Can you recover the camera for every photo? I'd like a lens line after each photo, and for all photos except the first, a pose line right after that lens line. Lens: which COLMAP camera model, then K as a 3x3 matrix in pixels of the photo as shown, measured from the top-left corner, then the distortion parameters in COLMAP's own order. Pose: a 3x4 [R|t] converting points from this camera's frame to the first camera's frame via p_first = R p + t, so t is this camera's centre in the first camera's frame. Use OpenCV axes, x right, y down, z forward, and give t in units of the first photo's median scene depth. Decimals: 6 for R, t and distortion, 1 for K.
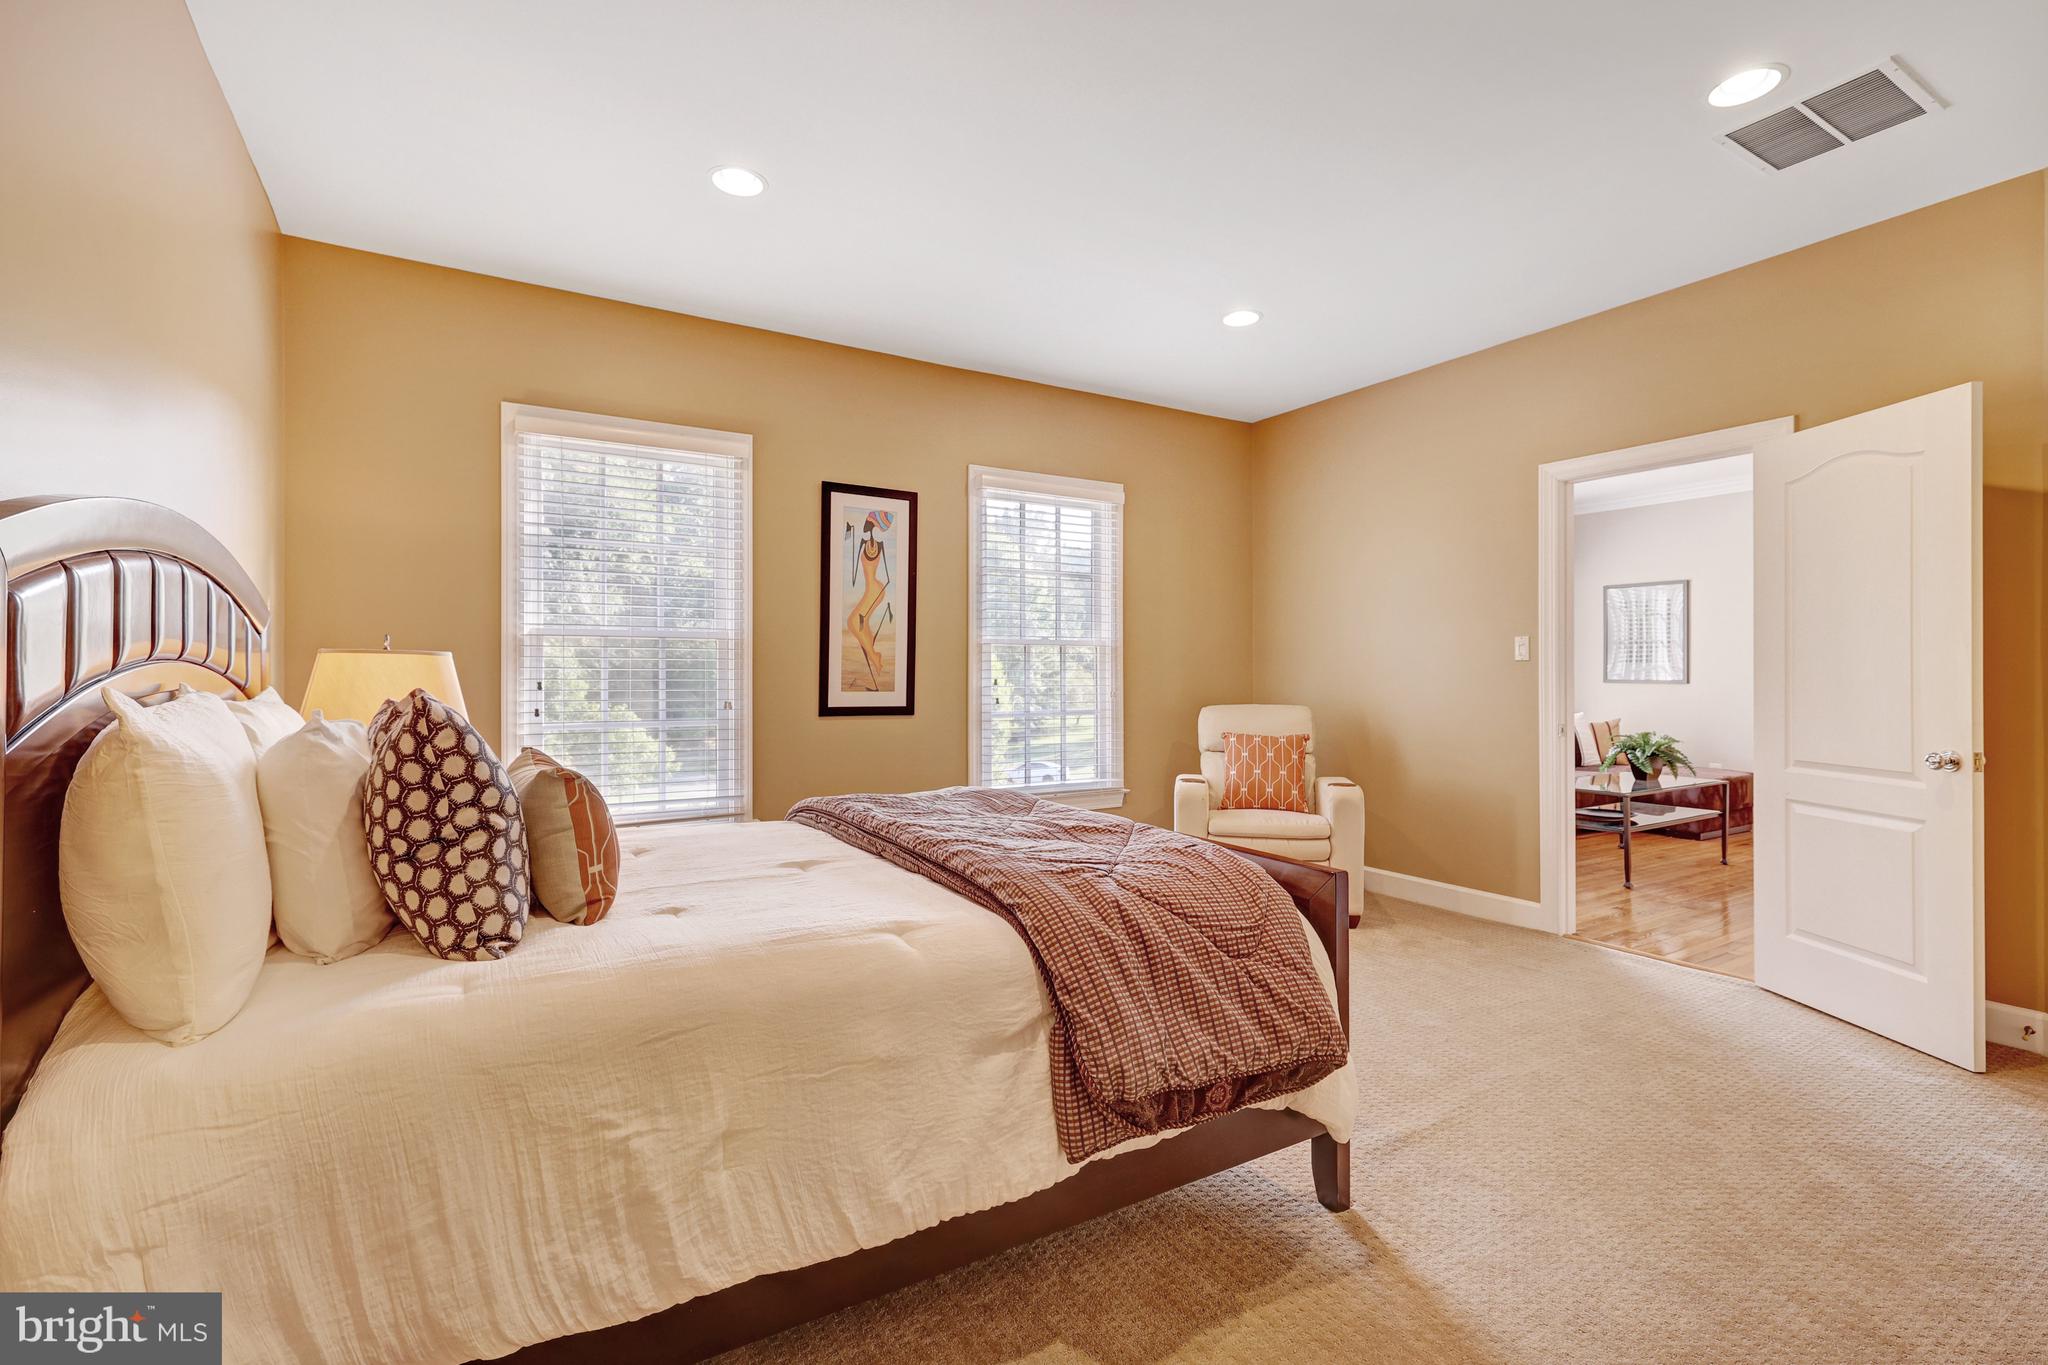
lens RADIAL K [[934.5, 0, 1014.8], [0, 934.5, 669.6], [0, 0, 1]] dist [-0.001651, -0.000060]
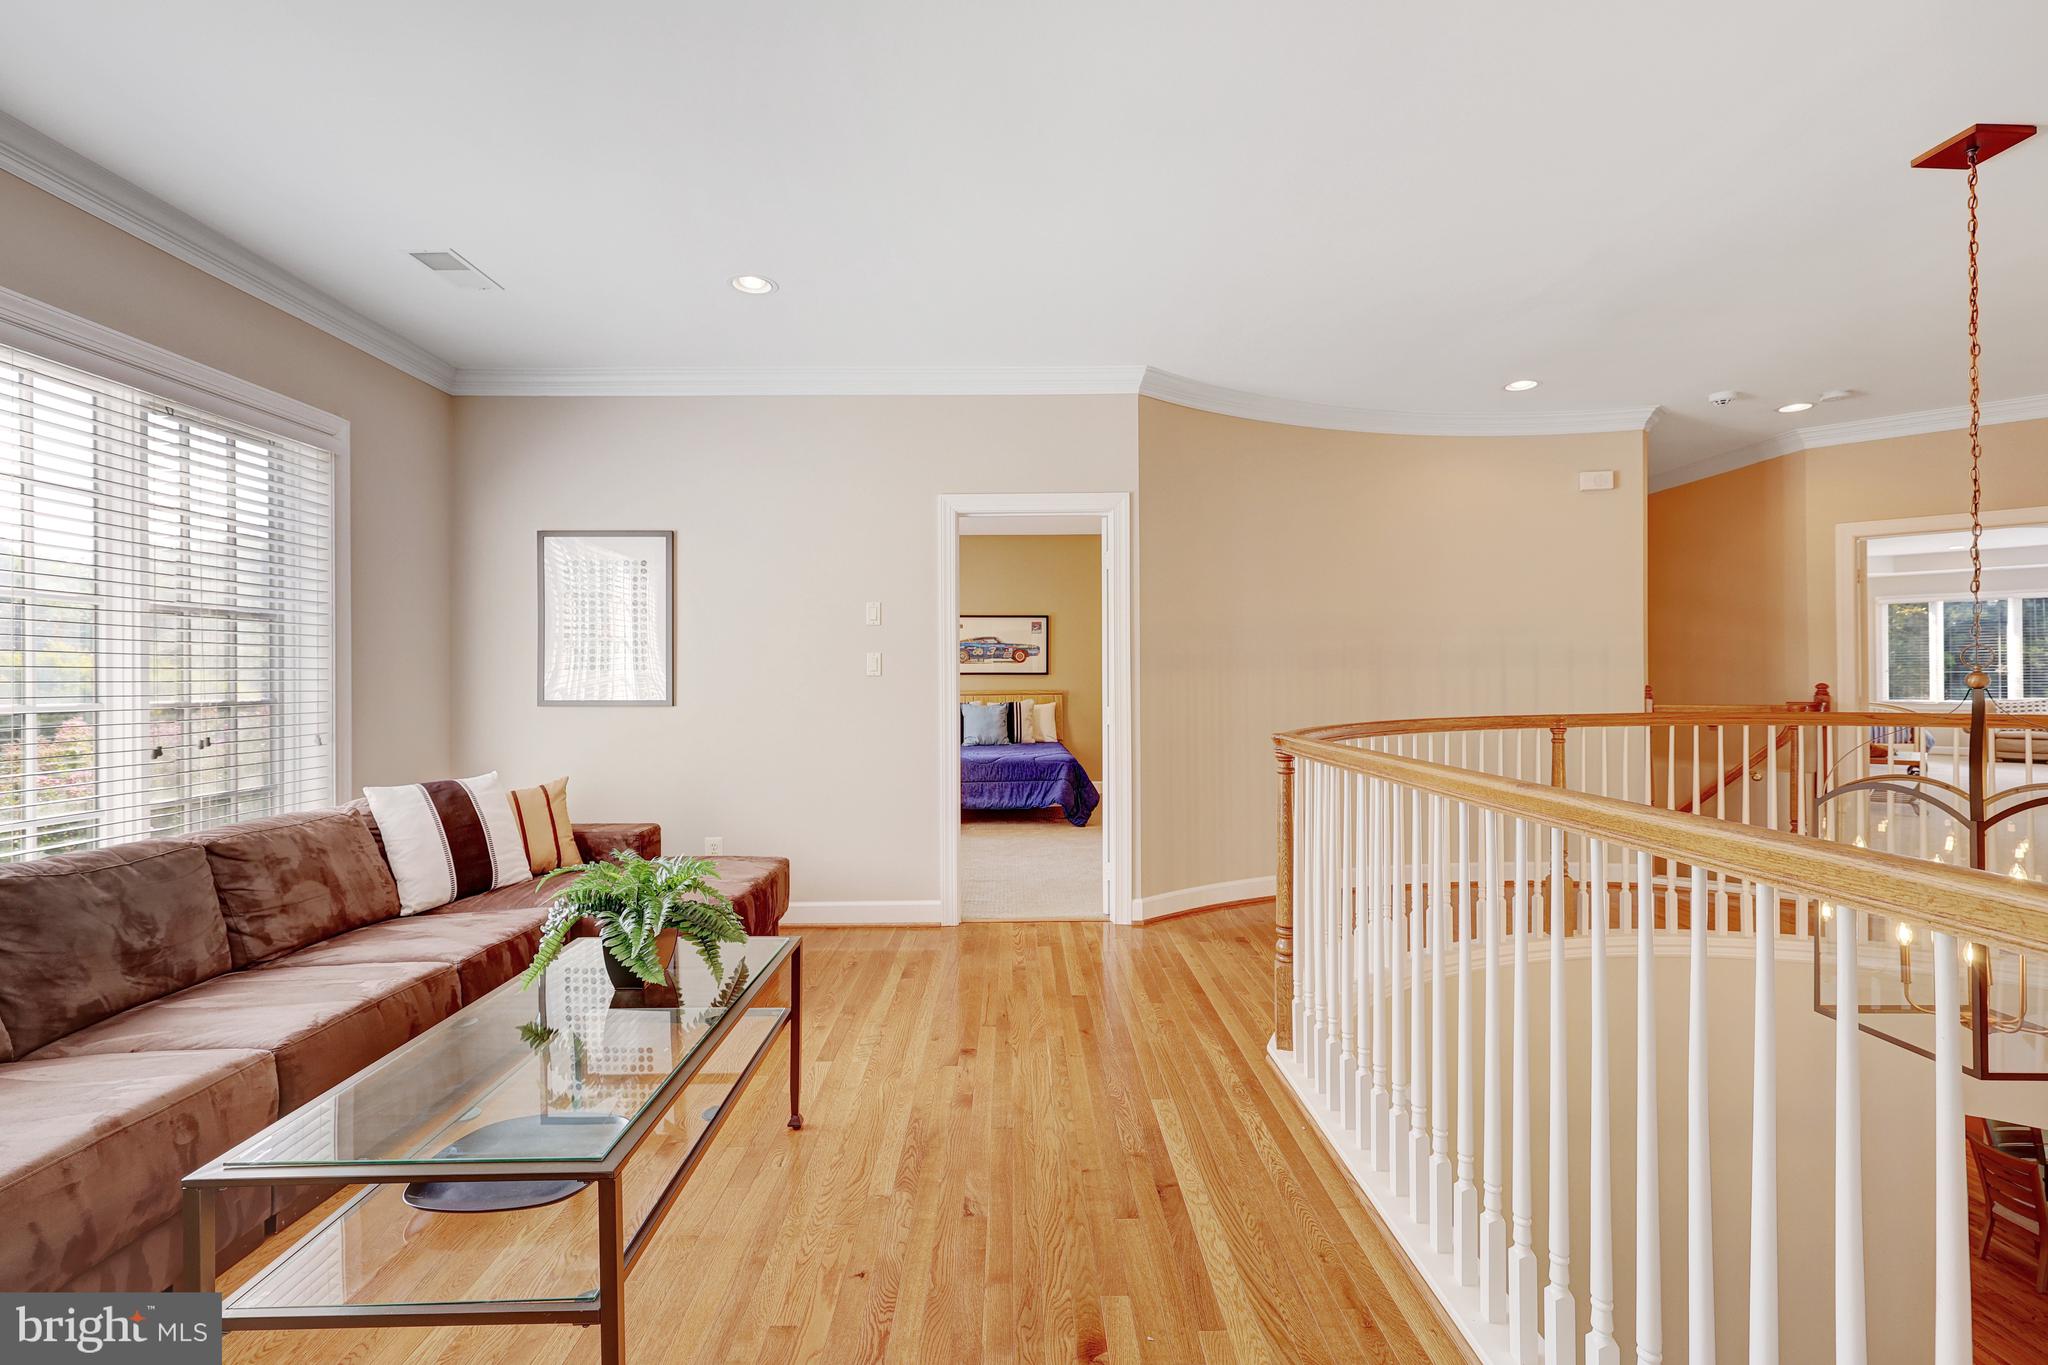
lens RADIAL K [[934.5, 0, 1023.6], [0, 934.5, 675.9], [0, 0, 1]] dist [-0.001651, -0.000060]
pose [[0.507216, 0.003714, 0.861811, 0.323953], [0.003370, 0.999975, -0.006292, 0.000764], [-0.861812, 0.006096, 0.507190, 0.509023]]
